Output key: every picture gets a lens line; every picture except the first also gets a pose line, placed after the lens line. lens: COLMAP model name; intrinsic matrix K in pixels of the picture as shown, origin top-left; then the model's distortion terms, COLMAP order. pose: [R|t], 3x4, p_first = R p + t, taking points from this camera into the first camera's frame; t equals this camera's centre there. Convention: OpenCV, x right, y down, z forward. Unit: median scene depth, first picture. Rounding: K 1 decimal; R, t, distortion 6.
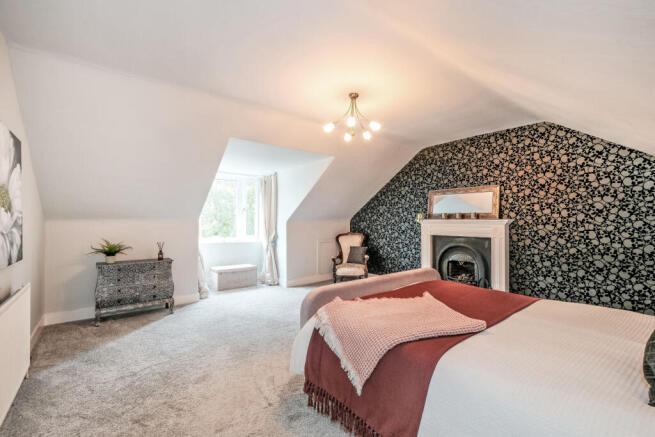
lens RADIAL K [[288.4, 0, 327.5], [0, 288.4, 218.5], [0, 0, 1]] dist [-0.001136, -0.000193]
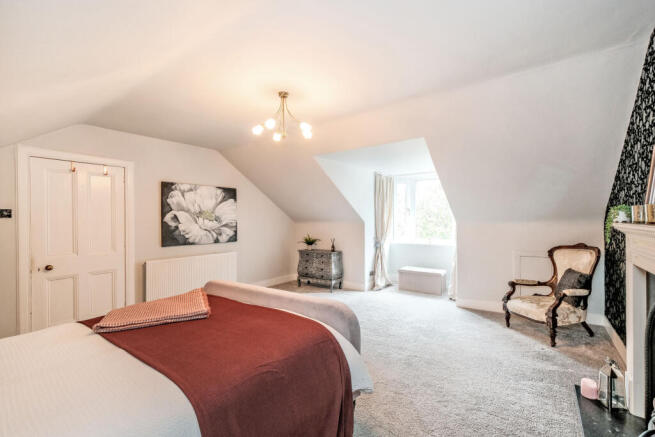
lens RADIAL K [[288.4, 0, 327.5], [0, 288.4, 218.5], [0, 0, 1]] dist [-0.001136, -0.000193]
pose [[0.260578, -0.005000, -0.965440, 0.305457], [0.017444, 0.999848, -0.000470, -0.005207], [0.965295, -0.016719, 0.260626, 0.260854]]
